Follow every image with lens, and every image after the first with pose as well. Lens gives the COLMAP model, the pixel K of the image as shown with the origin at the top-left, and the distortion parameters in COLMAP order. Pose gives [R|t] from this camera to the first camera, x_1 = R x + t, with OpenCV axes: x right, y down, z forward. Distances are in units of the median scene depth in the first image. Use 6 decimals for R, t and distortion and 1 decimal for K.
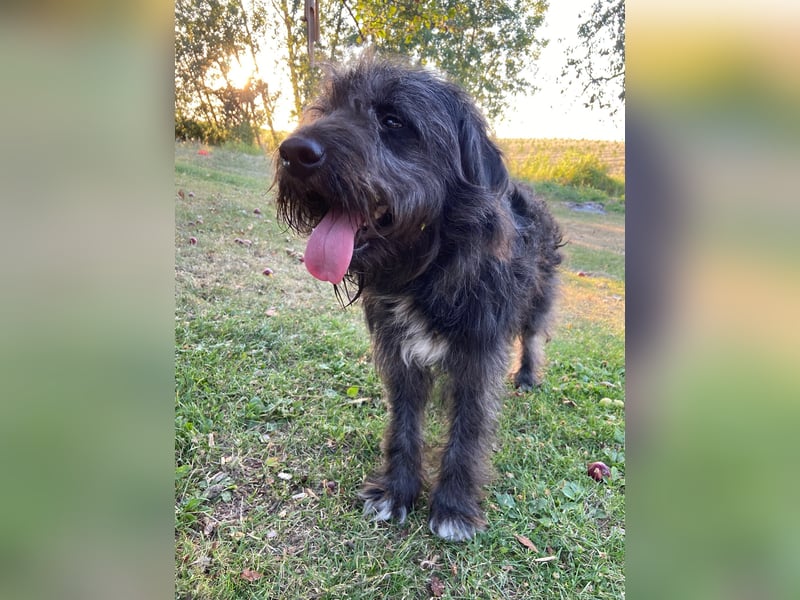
lens RADIAL K [[478.2, 0, 410.3], [0, 478.2, 297.7], [0, 0, 1]] dist [0.081267, -0.127107]
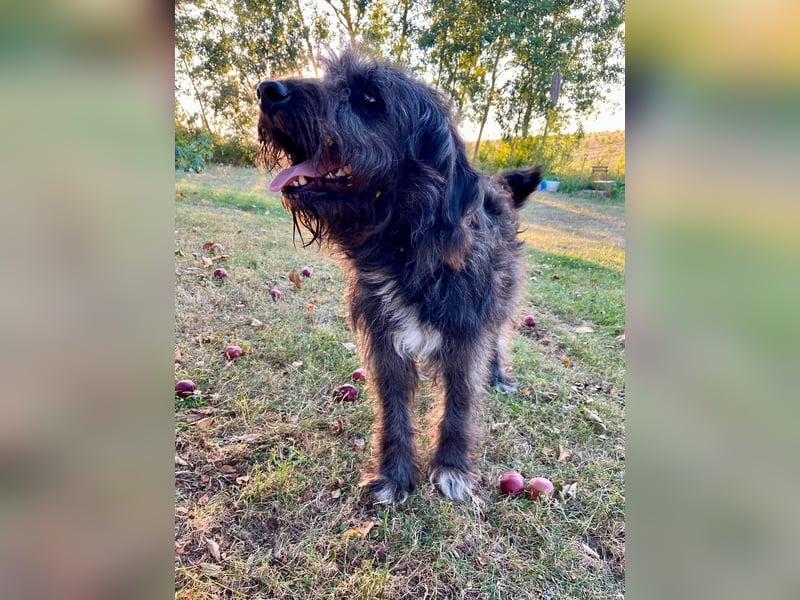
lens RADIAL K [[478.2, 0, 393.0], [0, 478.2, 300.1], [0, 0, 1]] dist [0.081267, -0.127107]
pose [[0.987766, -0.039227, -0.150926, -0.813417], [0.037278, 0.999181, -0.015725, -0.495601], [0.151419, 0.009907, 0.988420, 1.428348]]
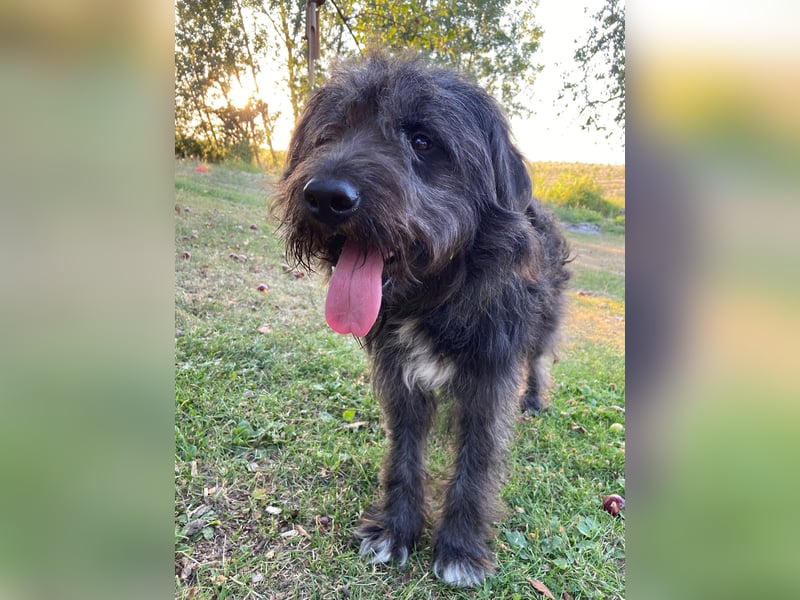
lens RADIAL K [[478.2, 0, 410.2], [0, 478.2, 294.5], [0, 0, 1]] dist [0.081267, -0.127107]
pose [[0.999915, 0.009990, 0.008357, -0.009317], [-0.009601, 0.998922, -0.045419, 0.002357], [-0.008802, 0.045335, 0.998933, 0.045920]]
